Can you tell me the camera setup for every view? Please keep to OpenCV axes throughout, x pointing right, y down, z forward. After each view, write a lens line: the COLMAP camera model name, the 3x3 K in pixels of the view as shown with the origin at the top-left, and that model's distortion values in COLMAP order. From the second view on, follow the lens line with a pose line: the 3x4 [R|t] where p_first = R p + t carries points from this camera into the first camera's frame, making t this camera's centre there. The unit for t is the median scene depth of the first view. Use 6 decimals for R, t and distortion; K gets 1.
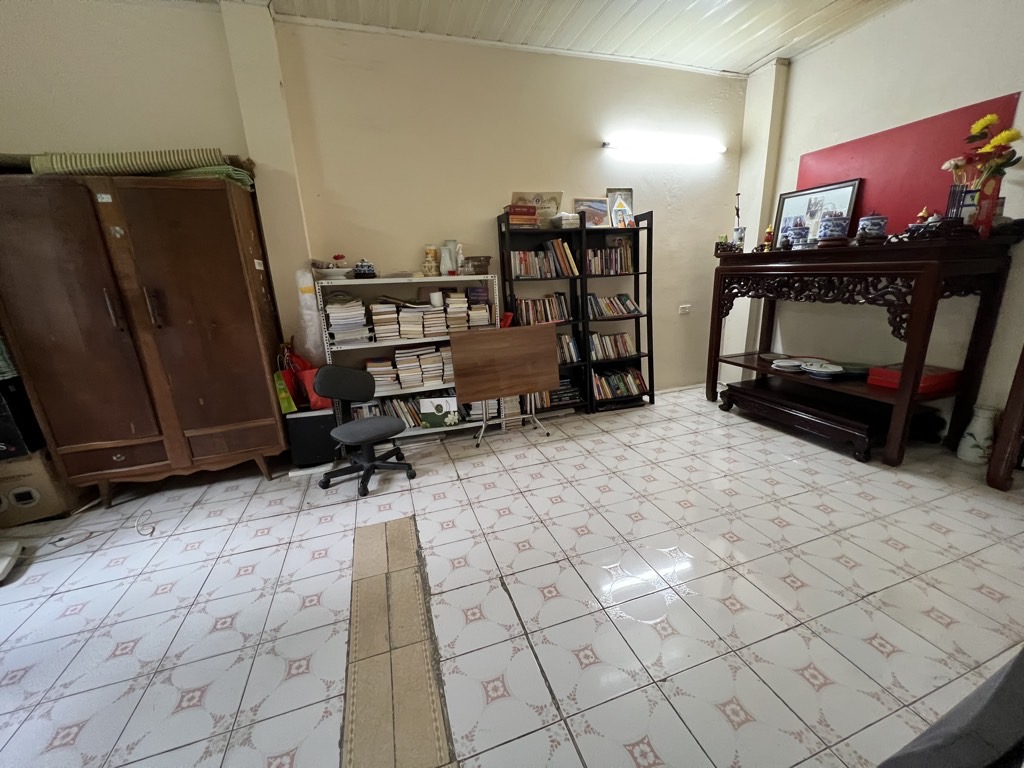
lens RADIAL K [[408.6, 0, 513.8], [0, 408.6, 388.3], [0, 0, 1]] dist [-0.001472, 0.000535]
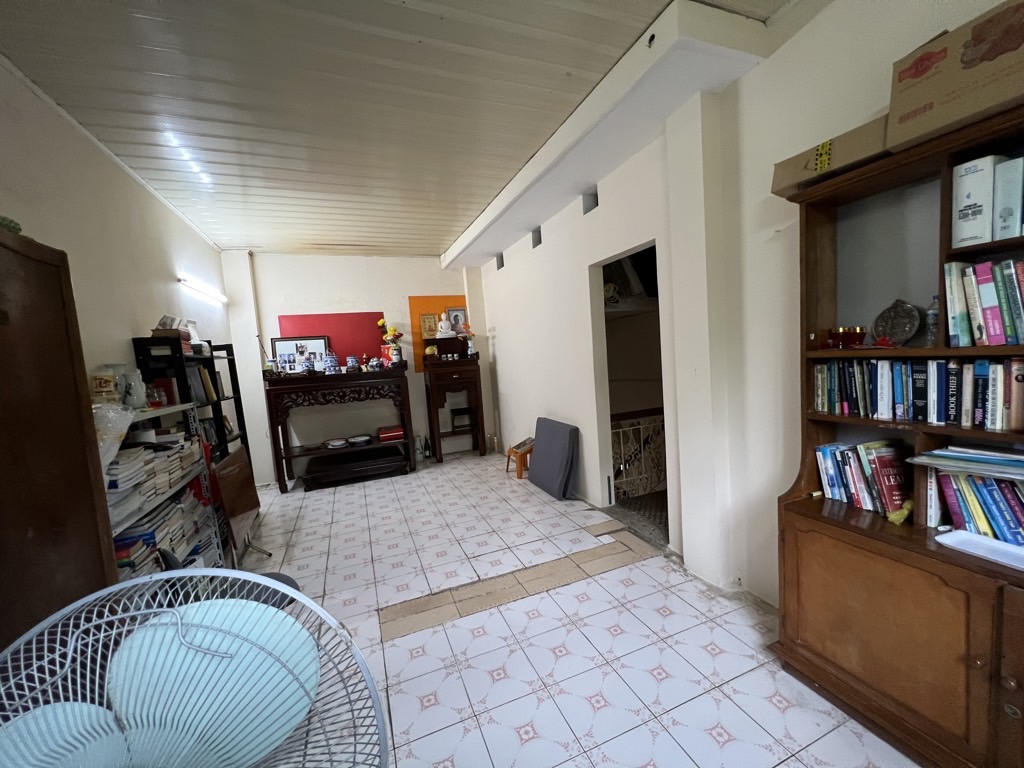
lens RADIAL K [[408.6, 0, 512.8], [0, 408.6, 385.7], [0, 0, 1]] dist [-0.001472, 0.000535]
pose [[-0.051124, -0.032959, 0.998148, -1.030786], [0.344008, 0.937709, 0.048583, -0.128013], [-0.937574, 0.345855, -0.036601, 0.407528]]
